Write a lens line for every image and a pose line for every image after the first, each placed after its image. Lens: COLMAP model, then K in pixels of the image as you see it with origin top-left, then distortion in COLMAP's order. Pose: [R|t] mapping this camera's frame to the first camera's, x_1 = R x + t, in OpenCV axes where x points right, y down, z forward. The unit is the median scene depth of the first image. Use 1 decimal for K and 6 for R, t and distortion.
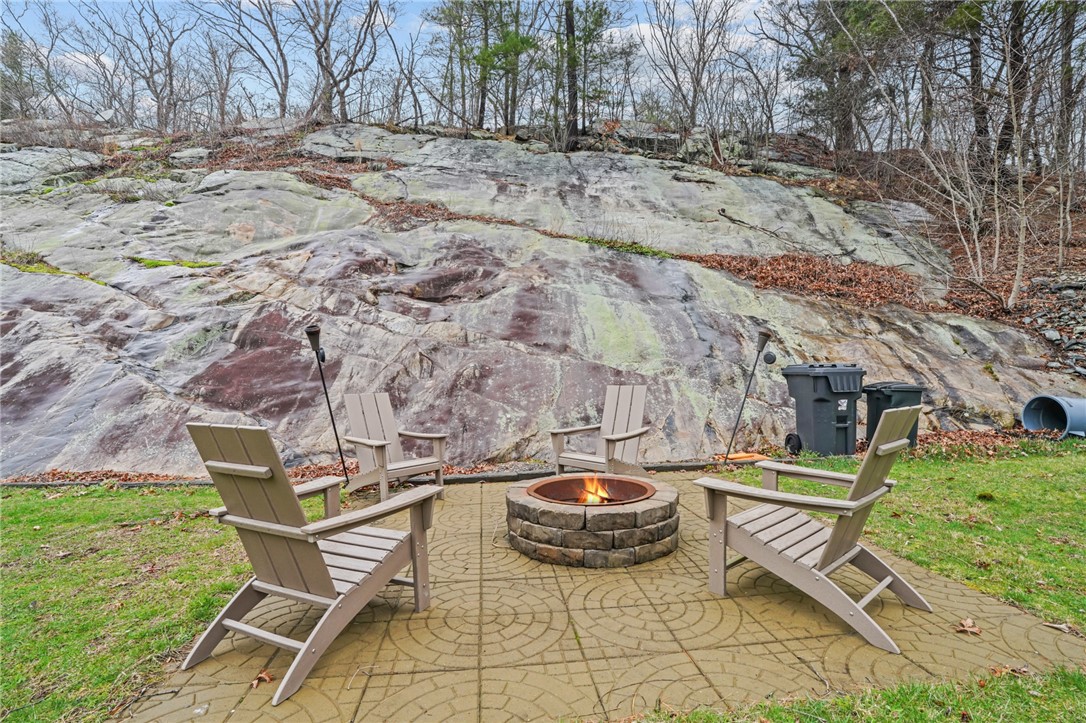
lens RADIAL K [[504.9, 0, 539.9], [0, 504.9, 362.9], [0, 0, 1]] dist [-0.054104, 0.019845]
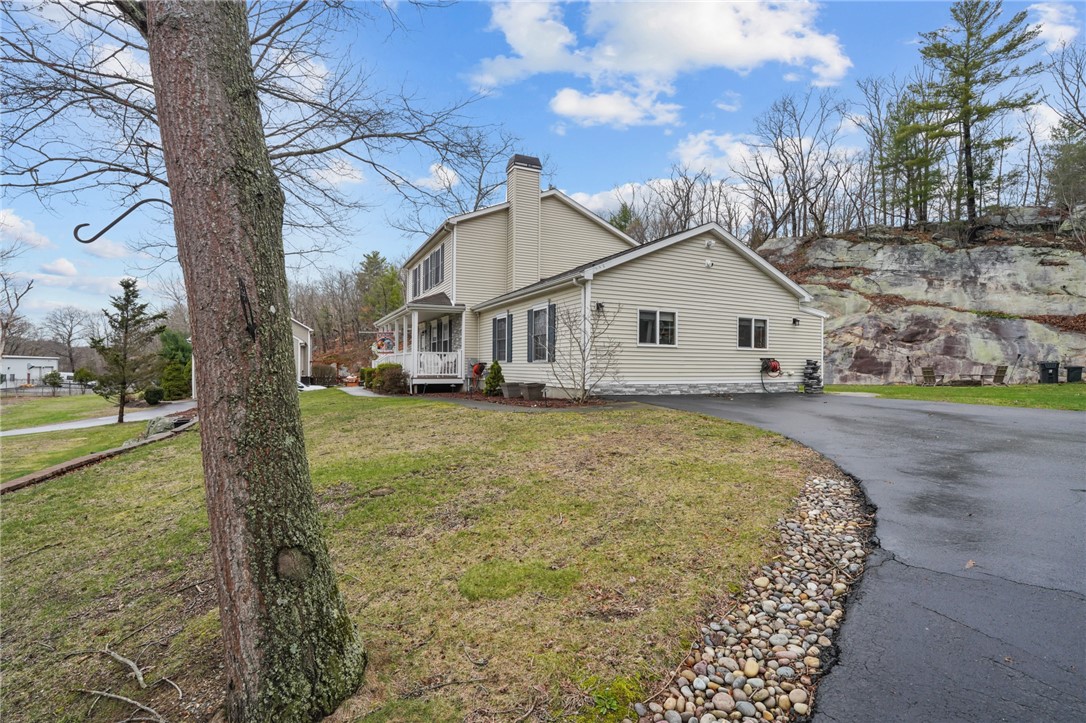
lens RADIAL K [[504.9, 0, 541.3], [0, 504.9, 366.2], [0, 0, 1]] dist [-0.054104, 0.019845]
pose [[0.775757, -0.008604, -0.630973, -0.044676], [0.014222, 0.999891, 0.003851, -0.013025], [0.630871, -0.011962, 0.775795, -1.962182]]
